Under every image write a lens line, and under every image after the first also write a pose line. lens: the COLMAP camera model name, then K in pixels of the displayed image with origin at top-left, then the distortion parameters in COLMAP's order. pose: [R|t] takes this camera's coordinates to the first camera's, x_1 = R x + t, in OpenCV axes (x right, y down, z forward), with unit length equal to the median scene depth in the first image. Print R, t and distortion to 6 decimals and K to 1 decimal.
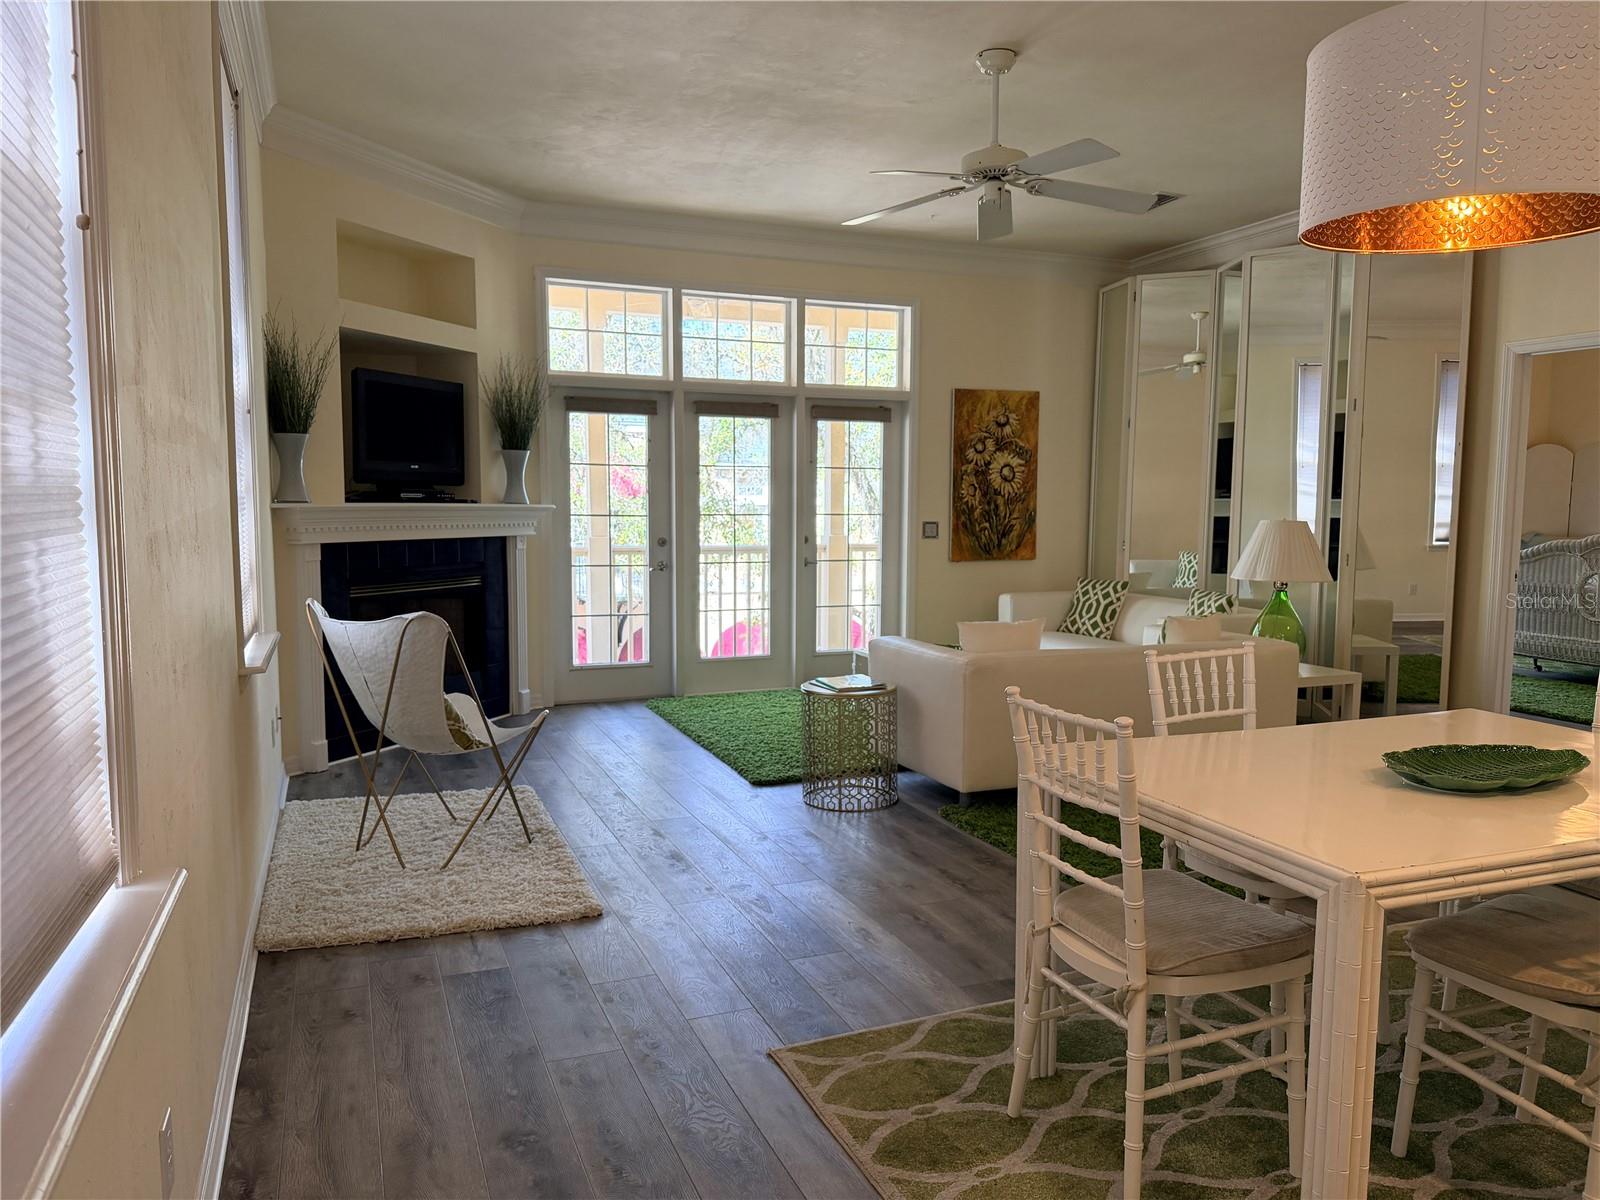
lens RADIAL K [[1119.4, 0, 792.7], [0, 1119.4, 608.8], [0, 0, 1]] dist [0.061294, -0.081979]
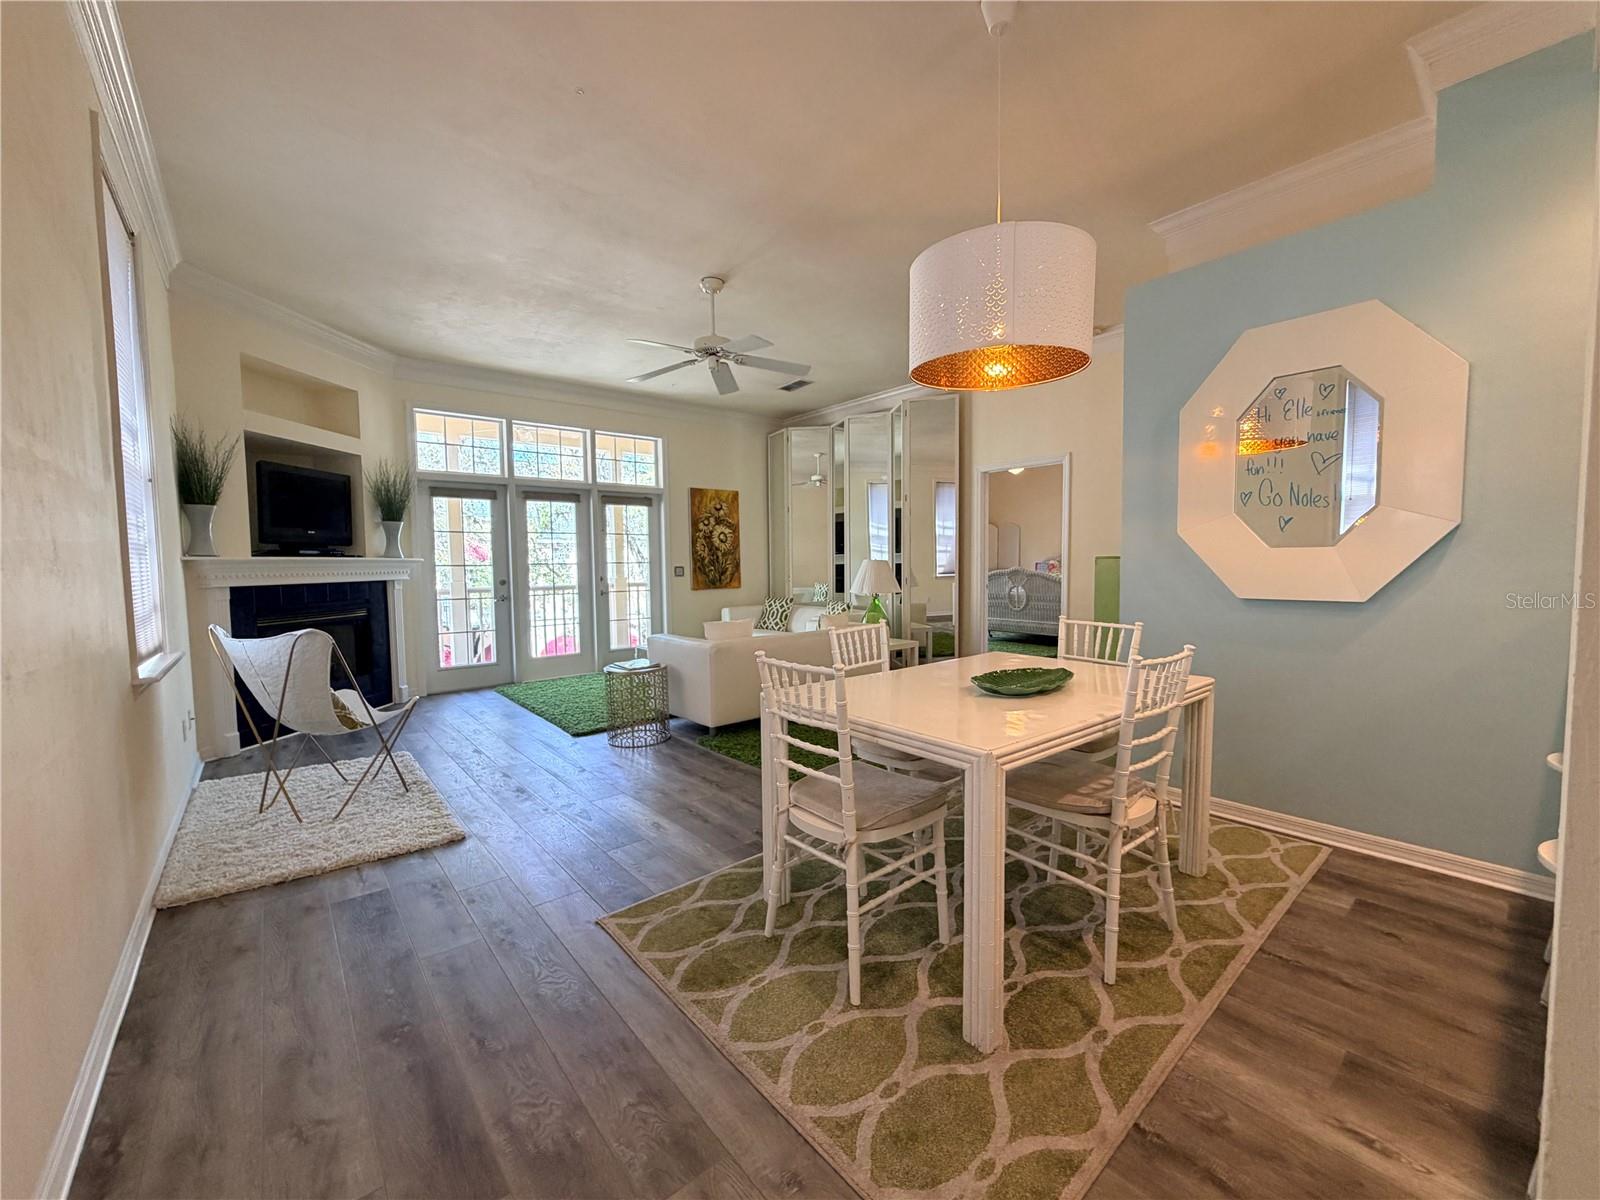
lens RADIAL K [[642.4, 0, 796.0], [0, 642.4, 599.5], [0, 0, 1]] dist [-0.002330, 0.000056]
pose [[0.951576, -0.034484, 0.305474, -0.005106], [0.045610, 0.998528, -0.029357, 0.007931], [-0.304012, 0.041868, 0.951748, 0.046516]]
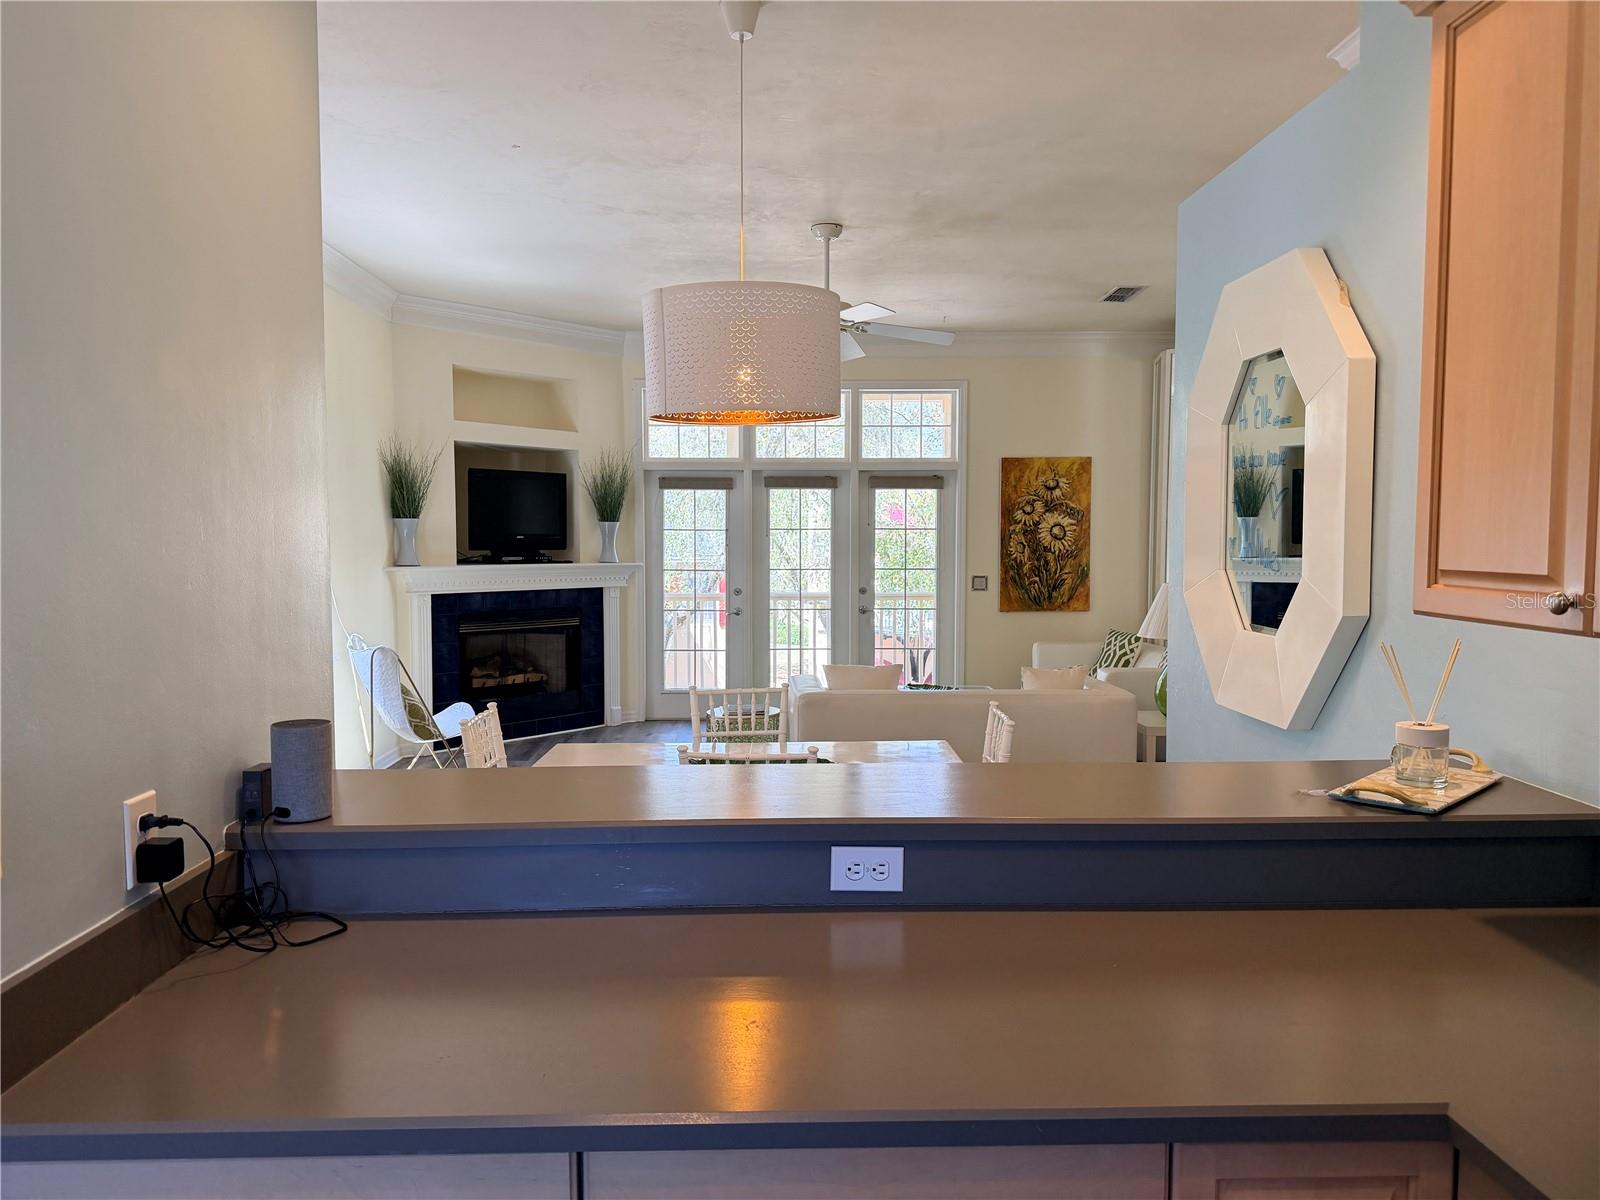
lens RADIAL K [[1119.4, 0, 794.7], [0, 1119.4, 602.0], [0, 0, 1]] dist [0.061294, -0.081979]
pose [[0.934211, 0.016543, -0.356338, 0.391463], [-0.029597, 0.999074, -0.031212, -0.012441], [0.355492, 0.039705, 0.933836, -0.125274]]
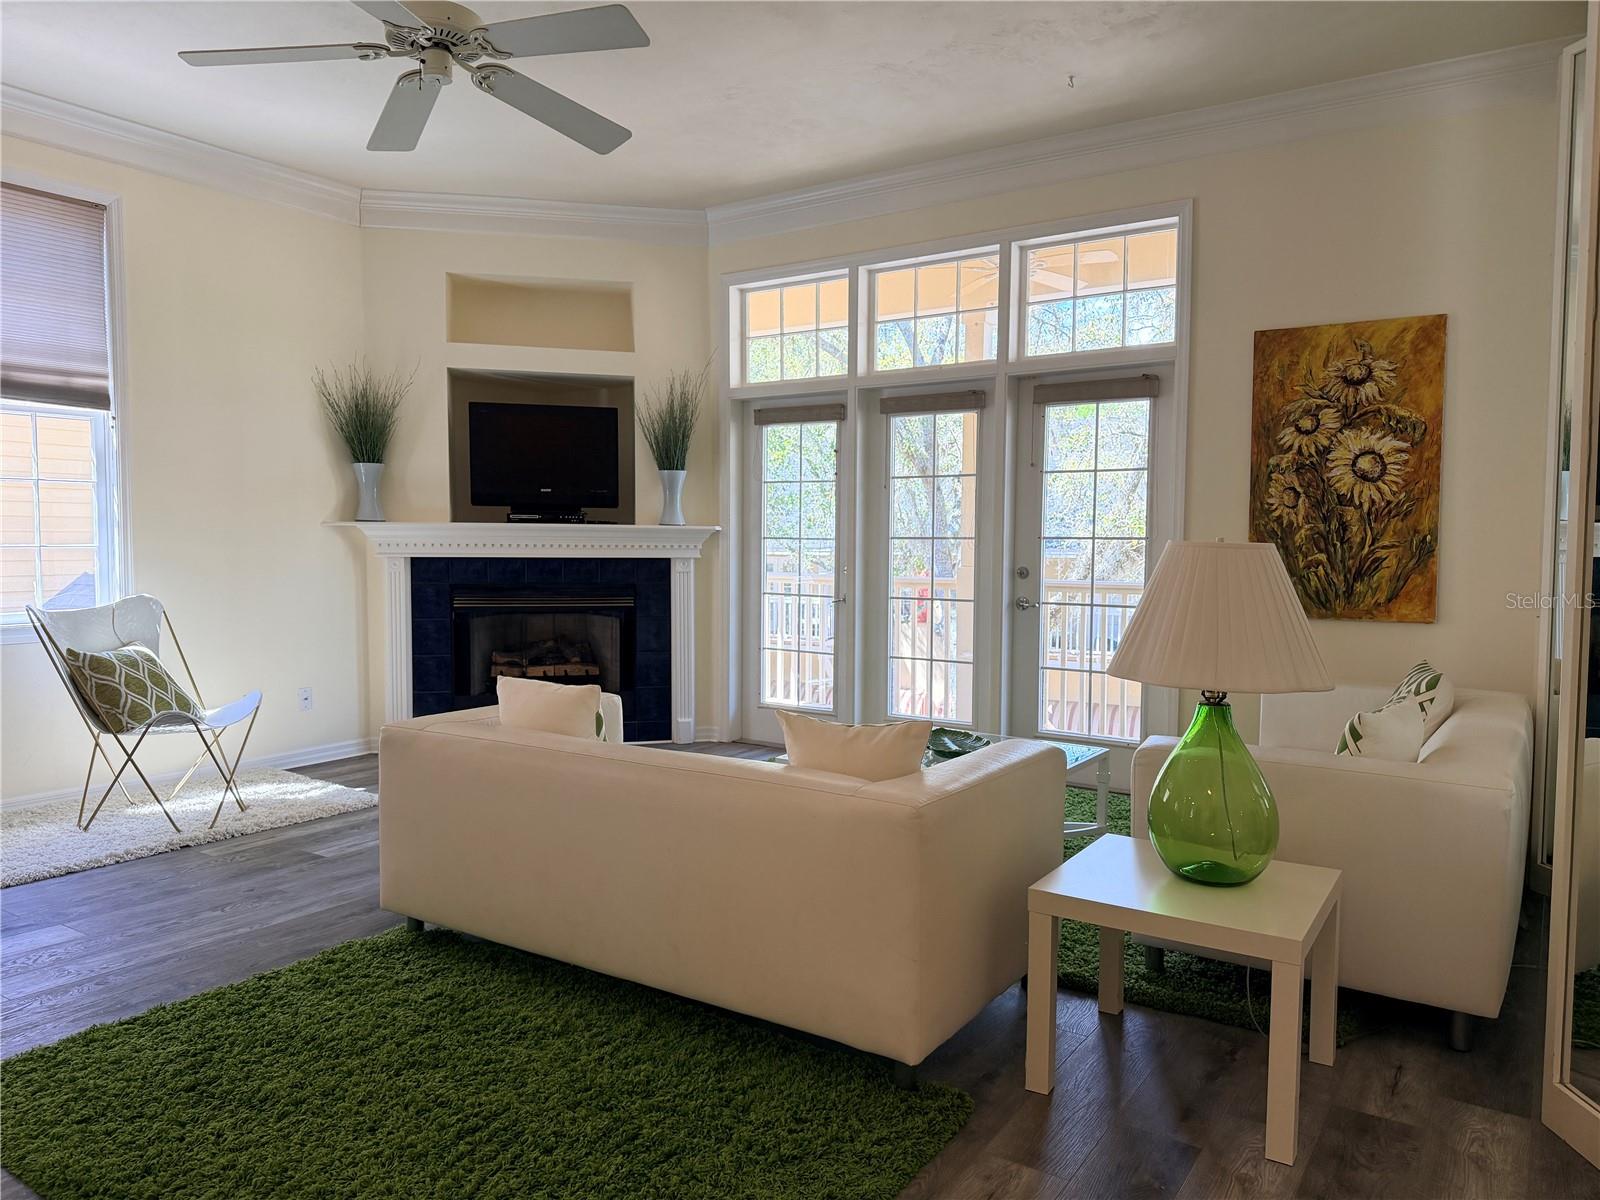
lens RADIAL K [[1119.4, 0, 784.7], [0, 1119.4, 604.1], [0, 0, 1]] dist [0.061294, -0.081979]
pose [[0.557377, 0.047617, -0.828893, 0.572611], [-0.083005, 0.996548, 0.001432, -0.032423], [0.826100, 0.068004, 0.559405, 0.509104]]
